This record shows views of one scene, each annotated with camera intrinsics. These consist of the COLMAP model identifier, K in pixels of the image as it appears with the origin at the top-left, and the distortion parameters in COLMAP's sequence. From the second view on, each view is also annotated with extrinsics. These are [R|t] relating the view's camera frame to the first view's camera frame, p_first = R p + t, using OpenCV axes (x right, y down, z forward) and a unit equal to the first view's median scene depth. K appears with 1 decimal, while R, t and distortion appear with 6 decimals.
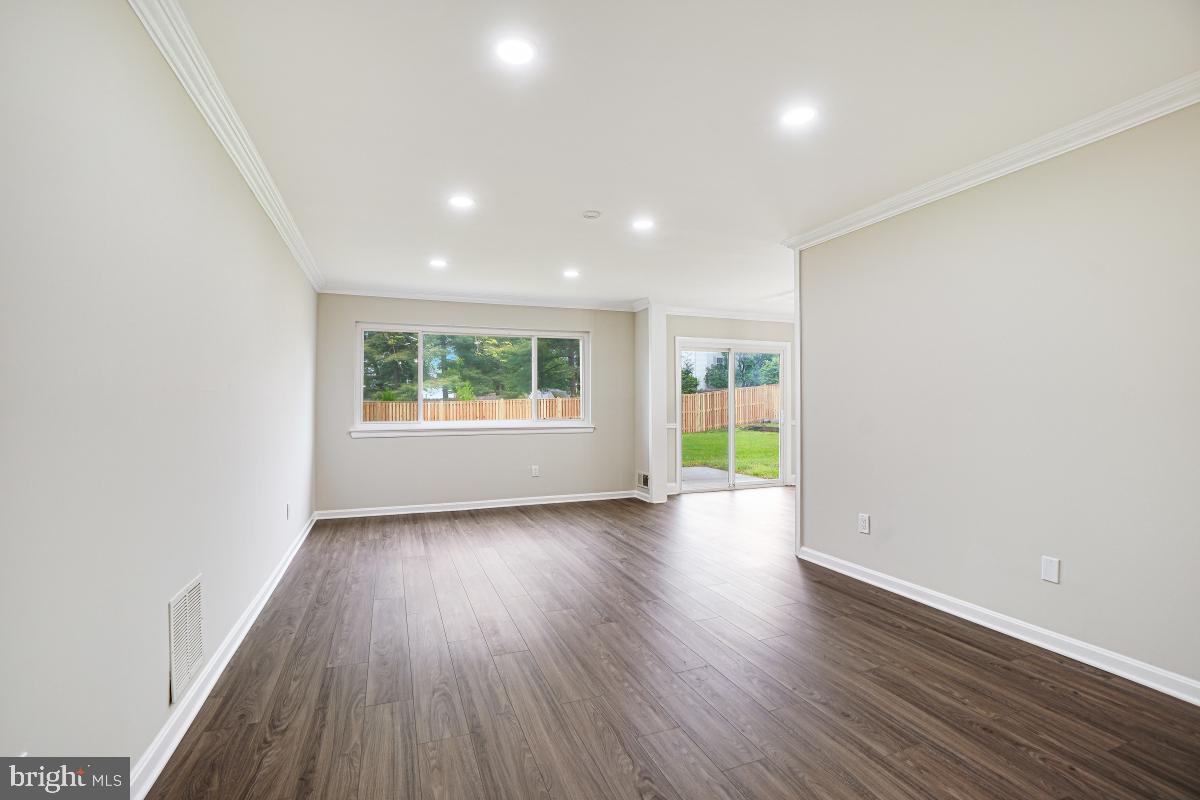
lens RADIAL K [[557.5, 0, 609.2], [0, 557.5, 402.1], [0, 0, 1]] dist [-0.051725, 0.028073]
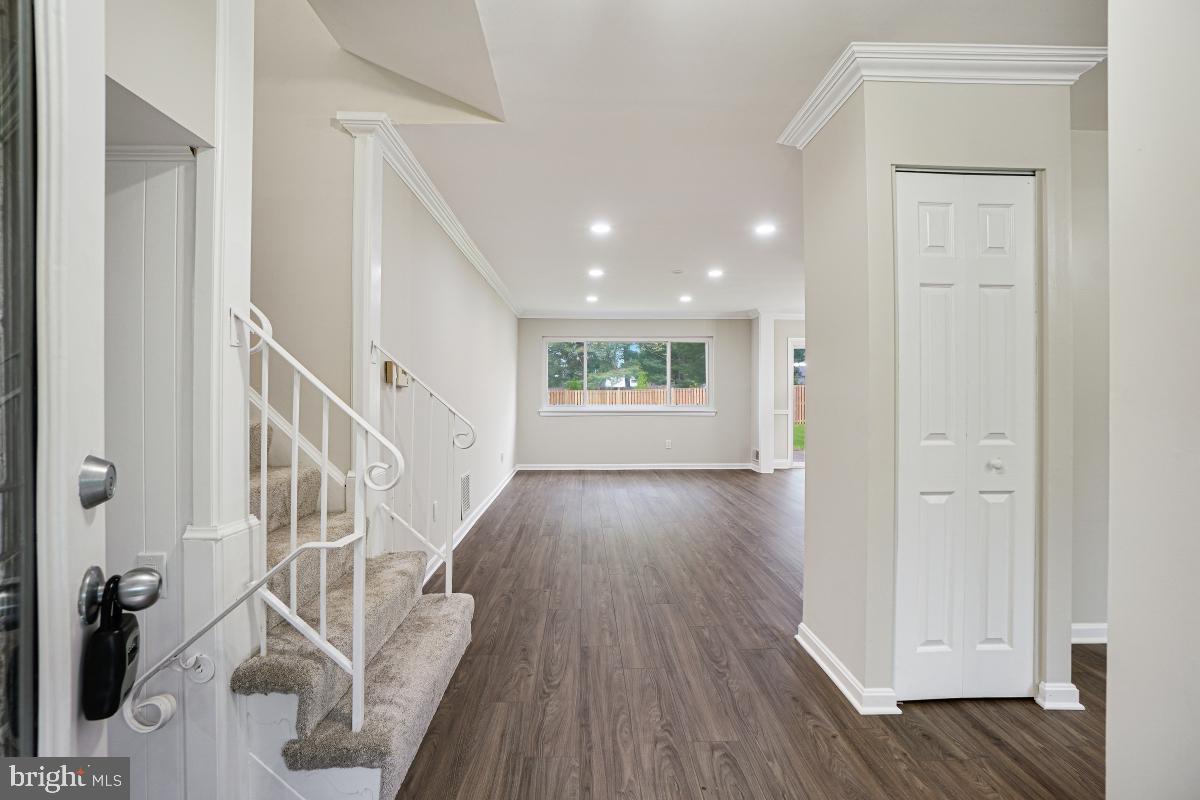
lens RADIAL K [[557.5, 0, 609.2], [0, 557.5, 402.1], [0, 0, 1]] dist [-0.051725, 0.028073]
pose [[0.947220, 0.011469, -0.320378, 0.167612], [-0.004807, 0.999756, 0.021577, -0.003922], [0.320547, -0.018898, 0.947044, -0.316691]]
